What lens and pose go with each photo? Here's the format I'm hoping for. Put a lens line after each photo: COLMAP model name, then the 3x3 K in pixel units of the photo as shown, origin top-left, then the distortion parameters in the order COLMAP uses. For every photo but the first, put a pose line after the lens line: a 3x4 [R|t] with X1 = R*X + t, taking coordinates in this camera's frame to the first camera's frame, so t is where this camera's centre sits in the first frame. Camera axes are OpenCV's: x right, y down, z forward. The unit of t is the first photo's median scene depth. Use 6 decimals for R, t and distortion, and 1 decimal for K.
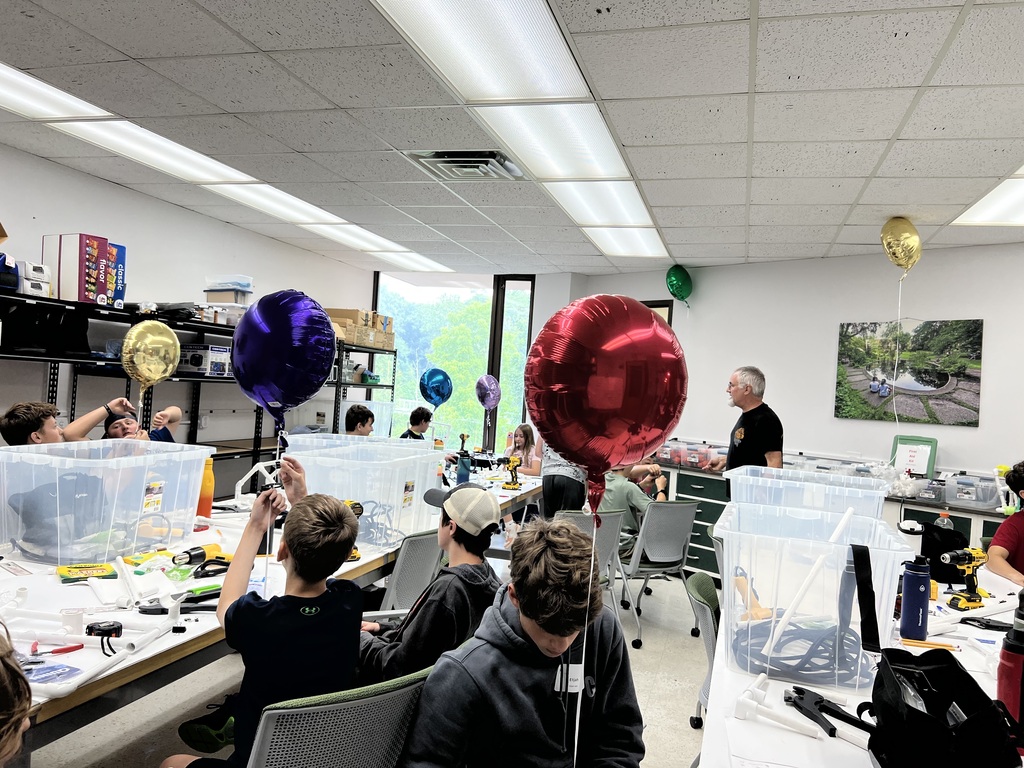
lens RADIAL K [[781.2, 0, 509.0], [0, 781.2, 389.0], [0, 0, 1]] dist [0.037137, -0.019939]
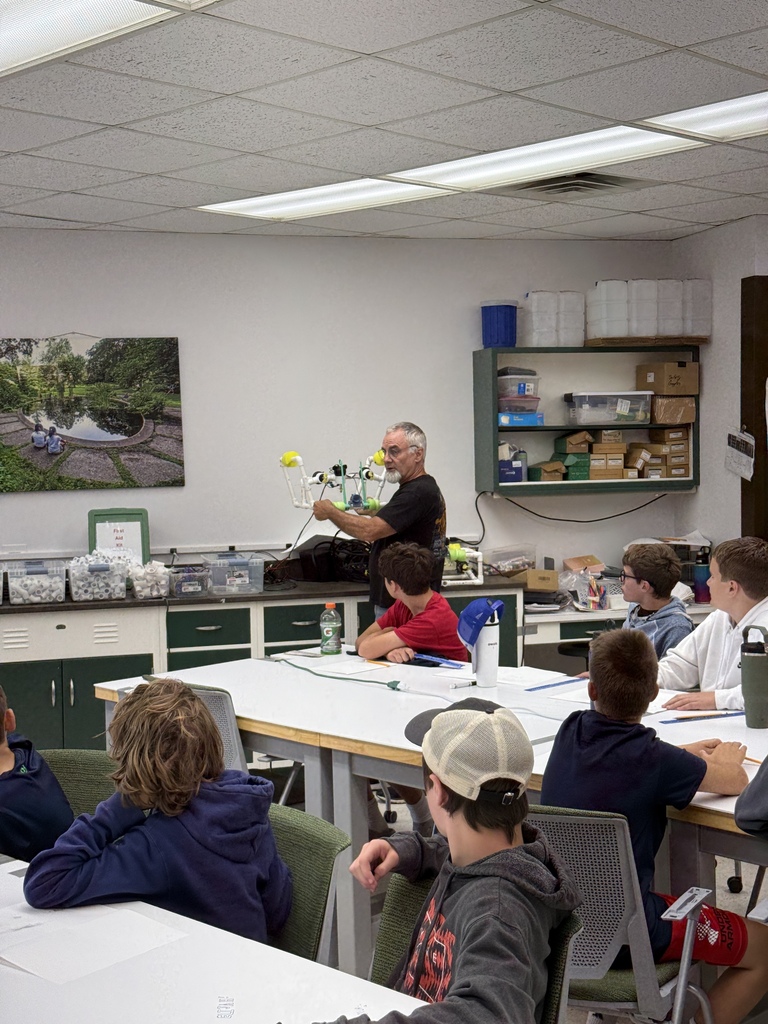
lens RADIAL K [[1443.5, 0, 384.4], [0, 1443.5, 518.8], [0, 0, 1]] dist [0.172525, 0.000000]
pose [[0.440881, -0.128330, 0.888344, -0.499600], [0.053148, 0.991722, 0.116887, -0.065971], [-0.895991, -0.004319, 0.444052, 0.225602]]
